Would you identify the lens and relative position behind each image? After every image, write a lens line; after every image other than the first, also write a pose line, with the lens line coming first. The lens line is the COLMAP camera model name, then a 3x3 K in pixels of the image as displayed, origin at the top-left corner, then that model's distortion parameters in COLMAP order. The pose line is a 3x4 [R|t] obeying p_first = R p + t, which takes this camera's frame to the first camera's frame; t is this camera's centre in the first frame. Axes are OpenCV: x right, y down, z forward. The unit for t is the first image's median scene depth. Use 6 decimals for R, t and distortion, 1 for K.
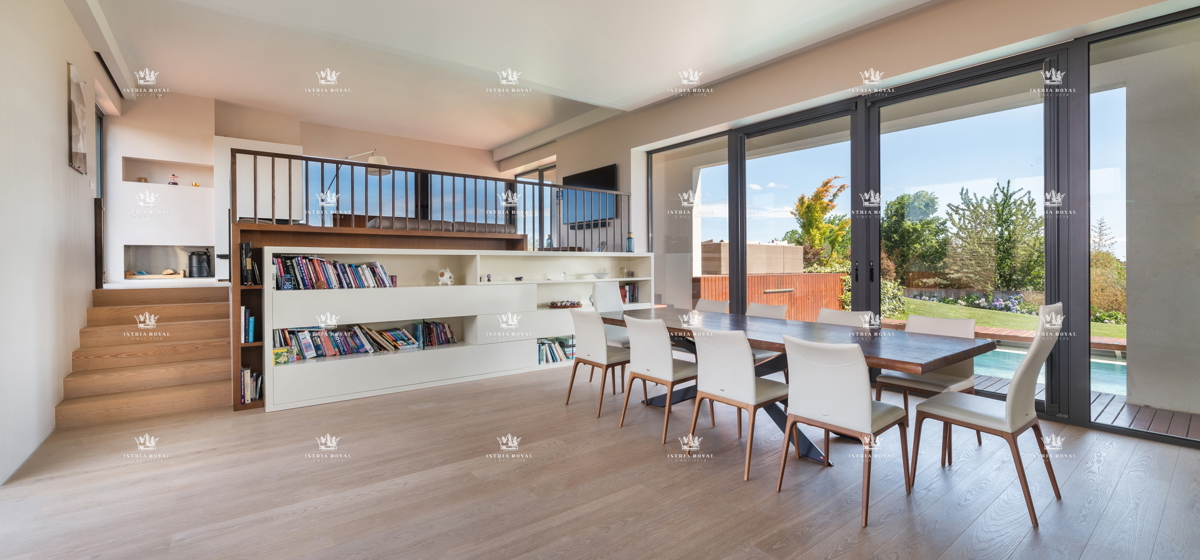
lens RADIAL K [[493.3, 0, 599.3], [0, 493.3, 270.1], [0, 0, 1]] dist [0.000223, 0.000005]
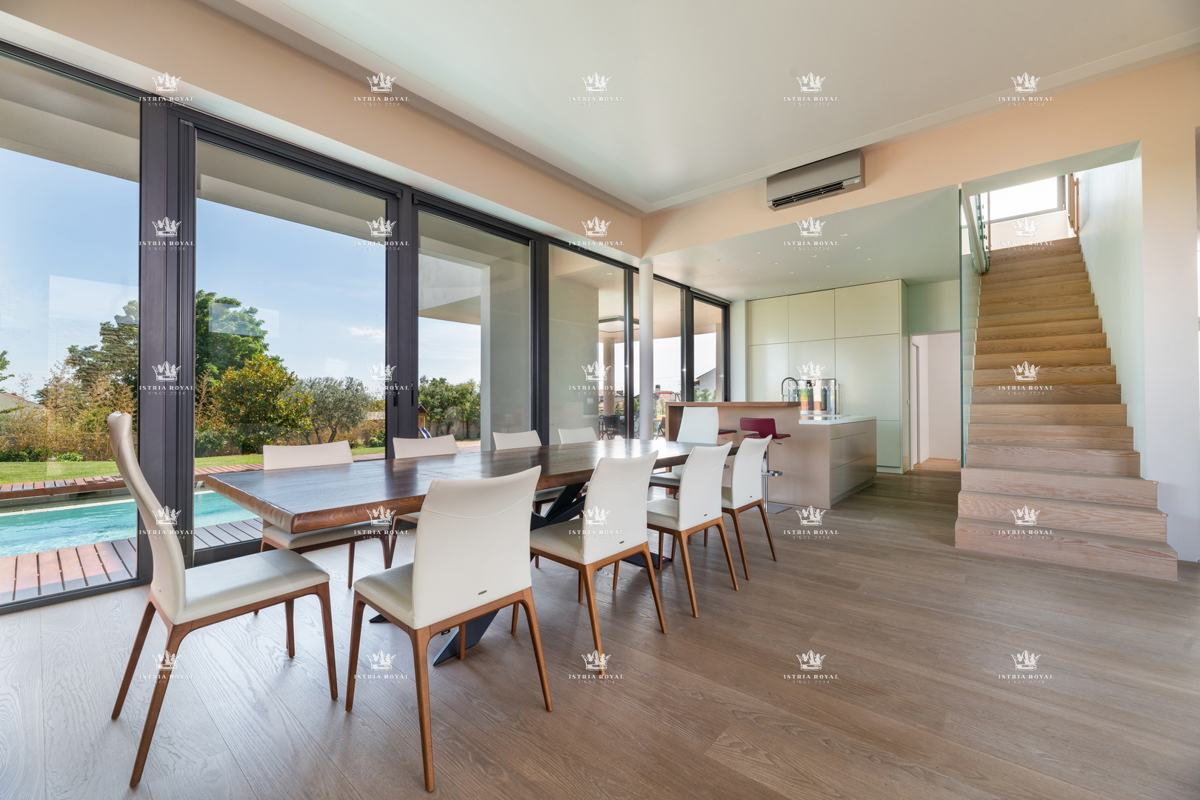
lens RADIAL K [[484.2, 0, 601.1], [0, 484.2, 395.5], [0, 0, 1]] dist [-0.002944, -0.000216]
pose [[-0.211000, 0.013122, 0.977398, -0.564490], [0.016878, 0.999810, -0.009779, 0.031072], [-0.977340, 0.014433, -0.211181, 1.349023]]
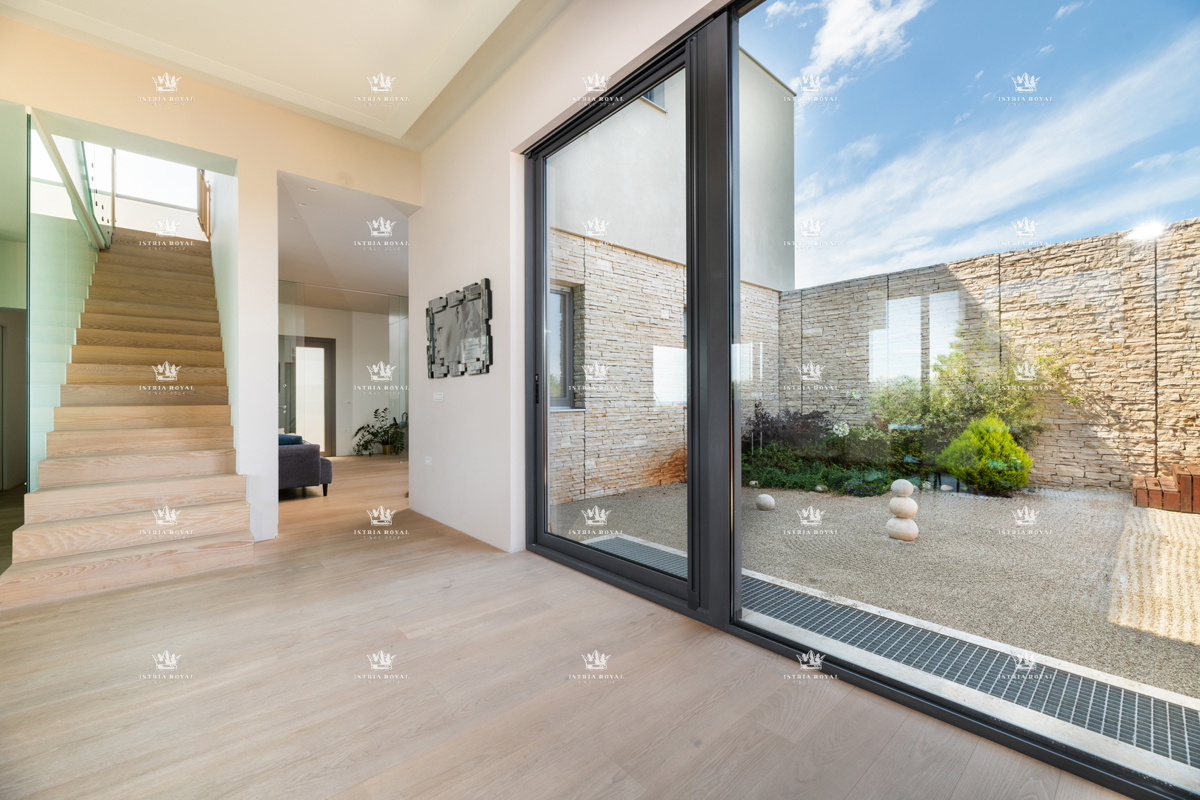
lens RADIAL K [[484.2, 0, 602.2], [0, 484.2, 398.7], [0, 0, 1]] dist [-0.002944, -0.000216]
pose [[-0.998245, 0.004239, -0.059061, -0.579807], [0.003450, 0.999903, 0.013461, 0.032210], [0.059113, 0.013234, -0.998164, 1.155351]]
